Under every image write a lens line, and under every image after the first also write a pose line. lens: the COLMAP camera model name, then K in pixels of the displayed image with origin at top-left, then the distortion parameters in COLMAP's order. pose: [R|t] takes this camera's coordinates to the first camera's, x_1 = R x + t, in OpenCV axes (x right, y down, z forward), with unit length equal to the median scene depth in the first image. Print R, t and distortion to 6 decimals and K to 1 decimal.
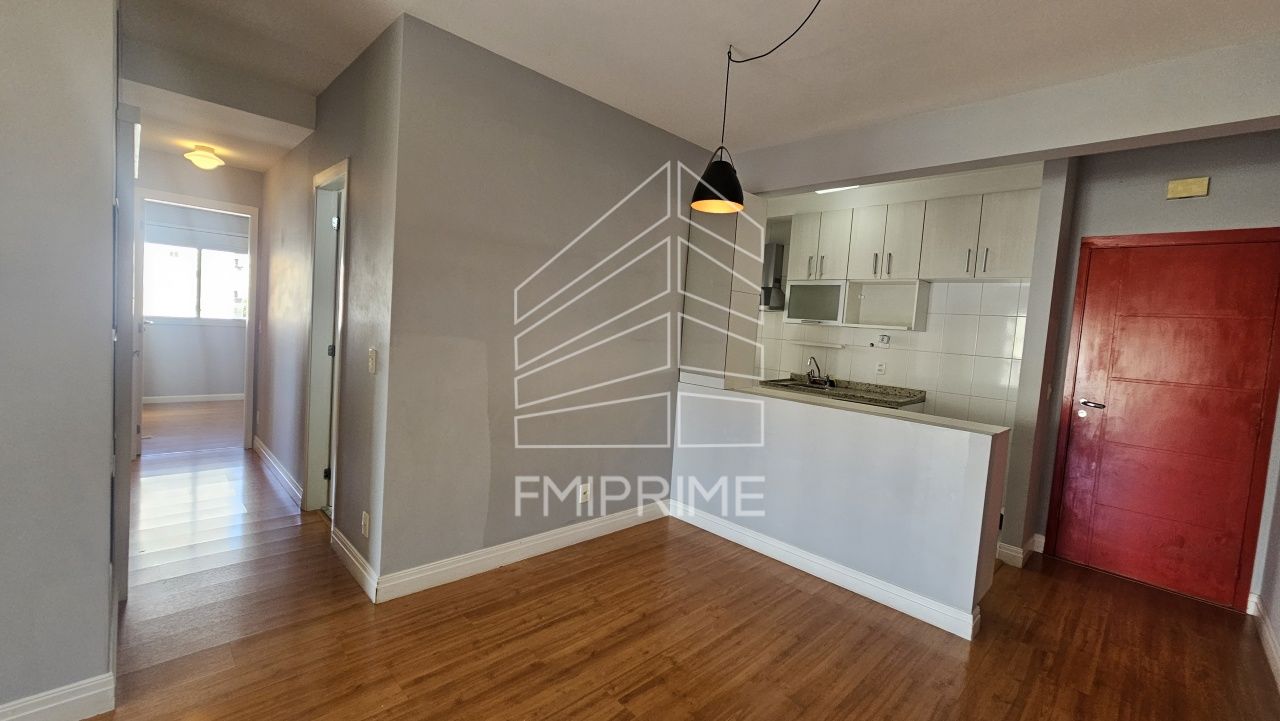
lens RADIAL K [[519.0, 0, 641.2], [0, 519.0, 356.2], [0, 0, 1]] dist [-0.000564, -0.000376]
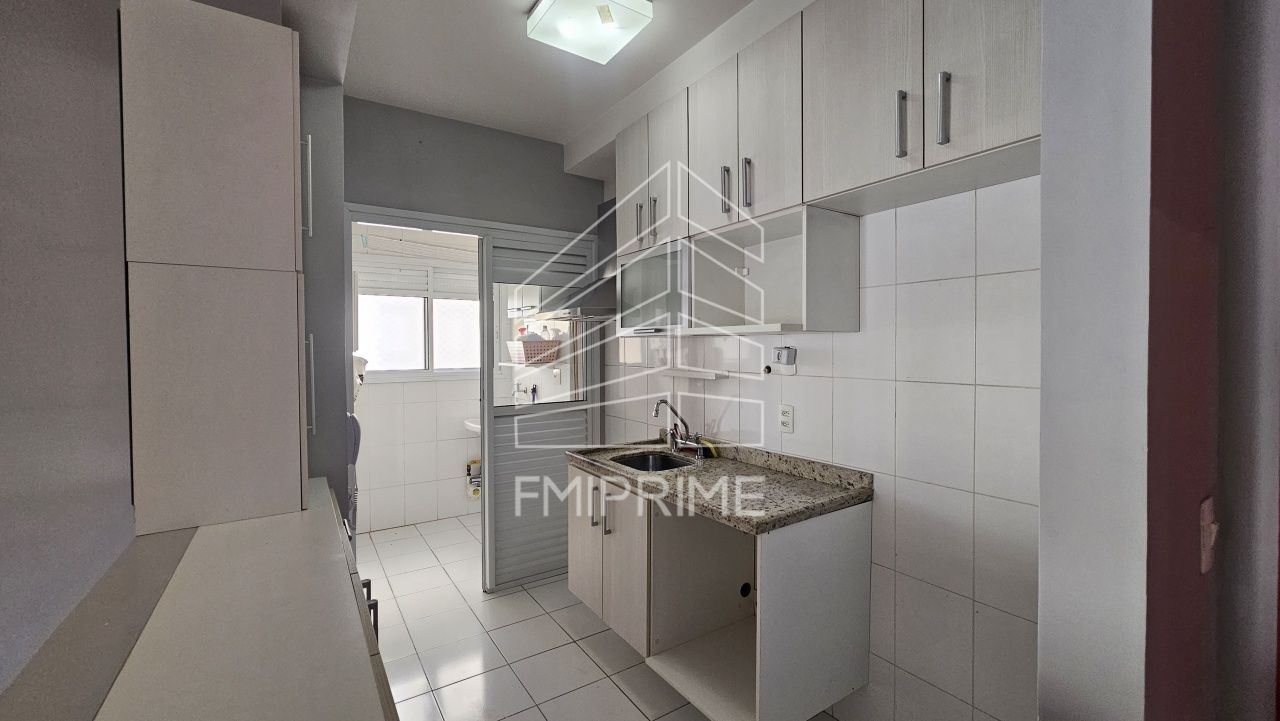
lens RADIAL K [[519.0, 0, 641.2], [0, 519.0, 356.2], [0, 0, 1]] dist [-0.000564, -0.000376]
pose [[0.980199, -0.070399, -0.185078, 0.597211], [0.060428, 0.996428, -0.058982, -0.018080], [0.188569, 0.046631, 0.980952, 0.732828]]
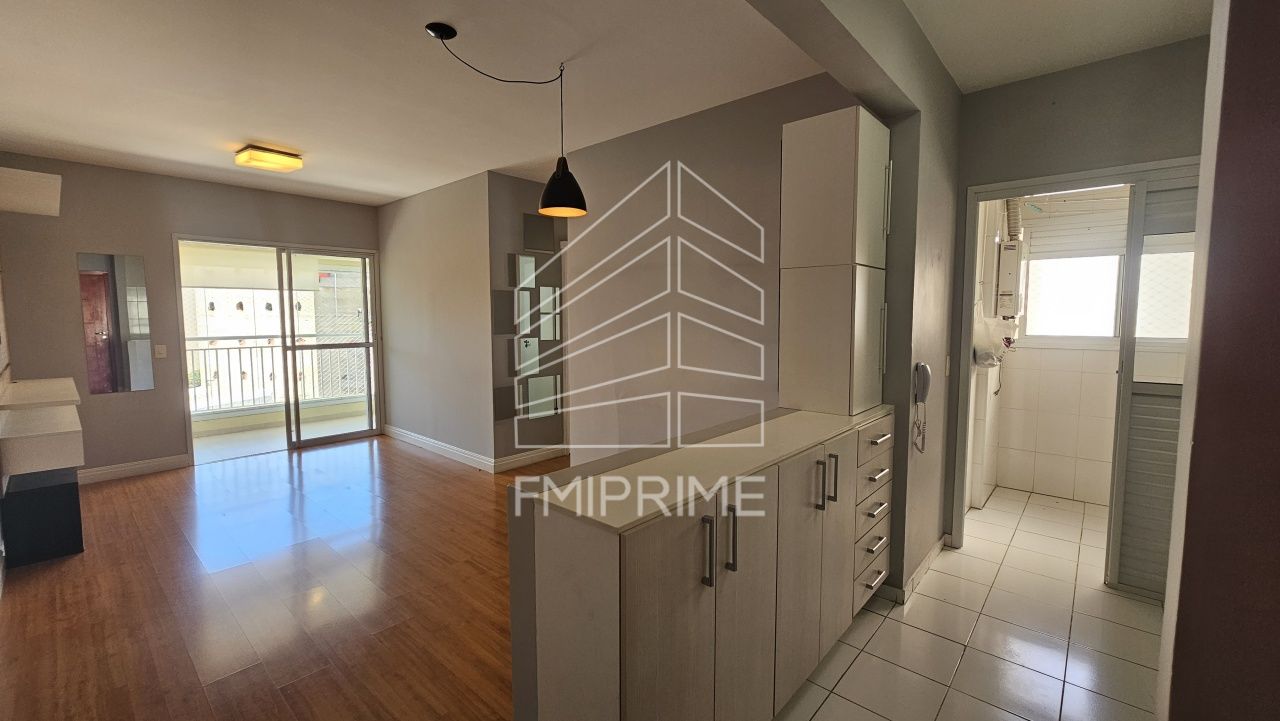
lens RADIAL K [[519.0, 0, 641.2], [0, 519.0, 356.2], [0, 0, 1]] dist [-0.000564, -0.000376]
pose [[0.070325, 0.009464, -0.997479, 0.896054], [-0.056592, 0.998382, 0.005483, 0.000835], [0.995918, 0.056064, 0.070747, 0.783341]]
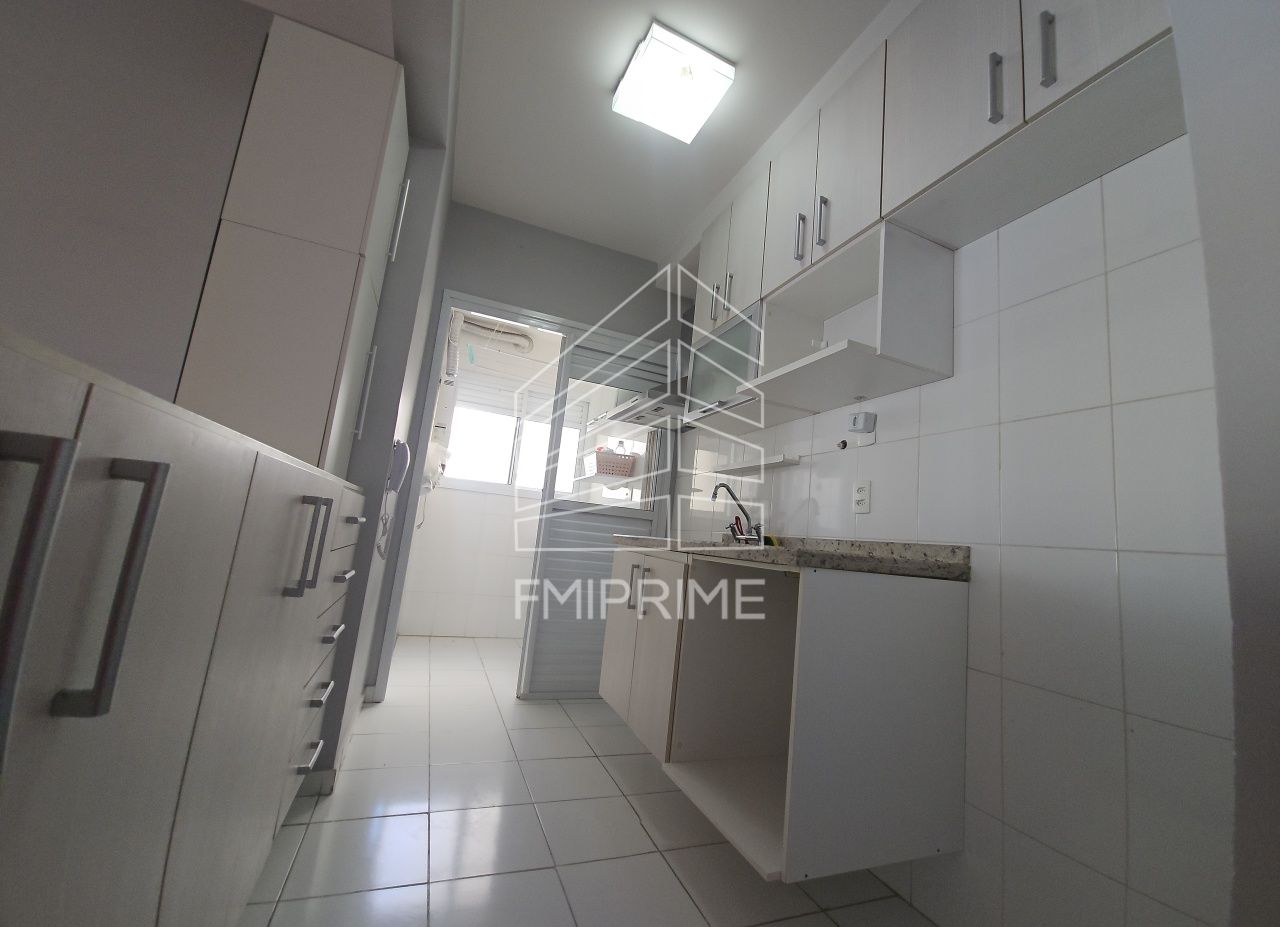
lens RADIAL K [[511.7, 0, 642.4], [0, 511.7, 462.6], [0, 0, 1]] dist [0.001253, -0.004368]
pose [[0.929982, -0.029346, -0.366431, 0.632828], [-0.062704, 0.969536, -0.236786, 0.138301], [0.362217, 0.243184, 0.899812, 0.829948]]
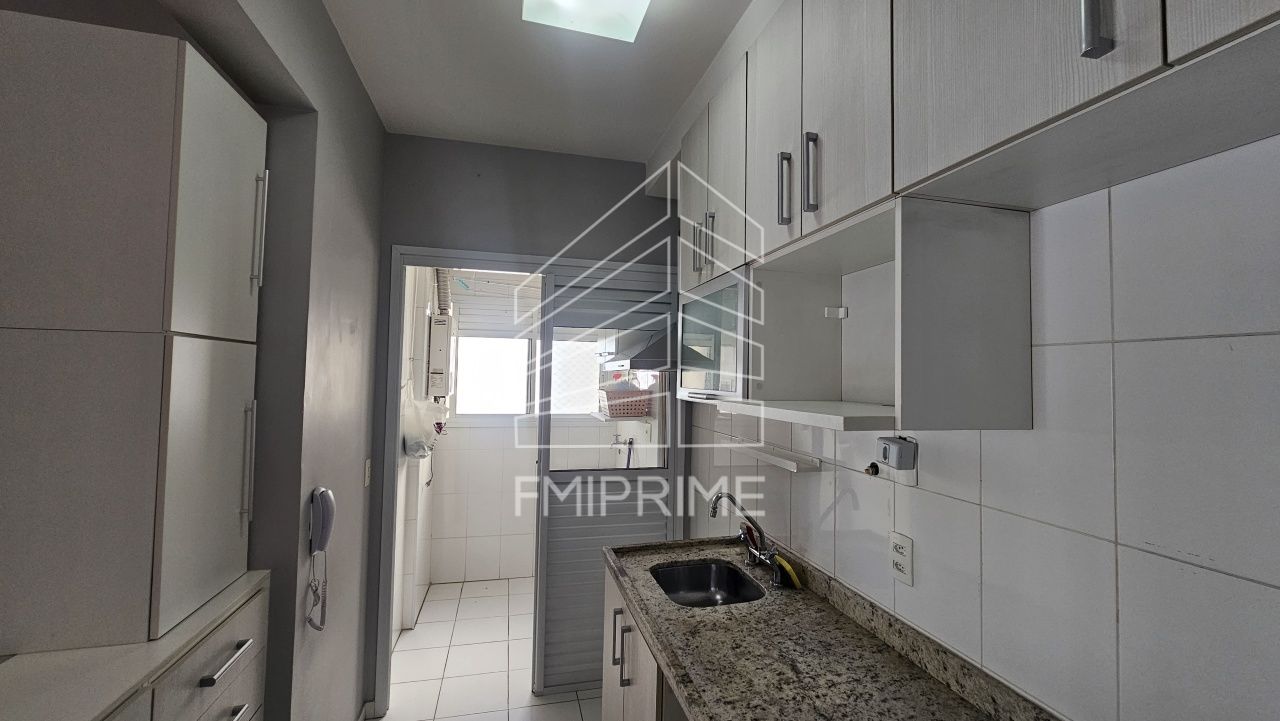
lens RADIAL K [[519.0, 0, 641.2], [0, 519.0, 356.2], [0, 0, 1]] dist [-0.000564, -0.000376]
pose [[0.866860, -0.071773, -0.493359, 0.682947], [0.008292, 0.991522, -0.129675, -0.068102], [0.498483, 0.108319, 0.860105, 0.961718]]
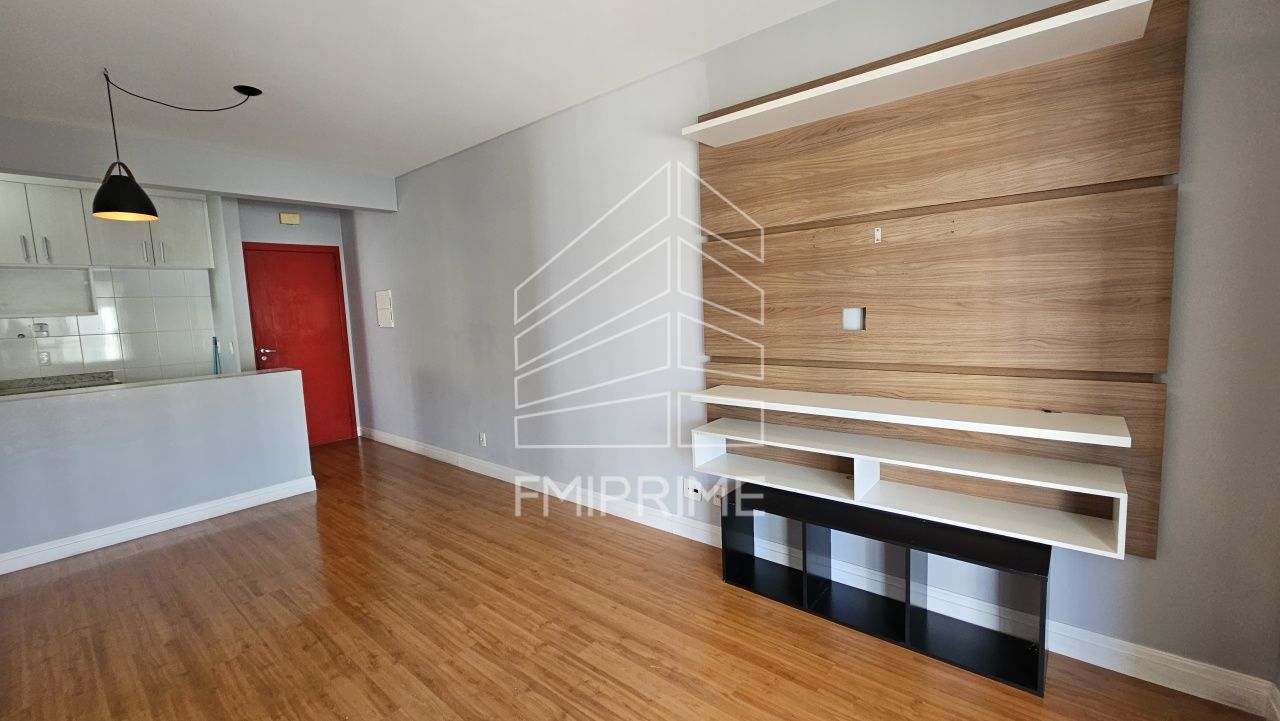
lens RADIAL K [[519.0, 0, 641.2], [0, 519.0, 356.2], [0, 0, 1]] dist [-0.000564, -0.000376]
pose [[-0.105429, -0.165962, 0.980480, -0.793794], [0.097250, 0.979528, 0.176258, -0.058832], [-0.989660, 0.113934, -0.087130, 0.025529]]
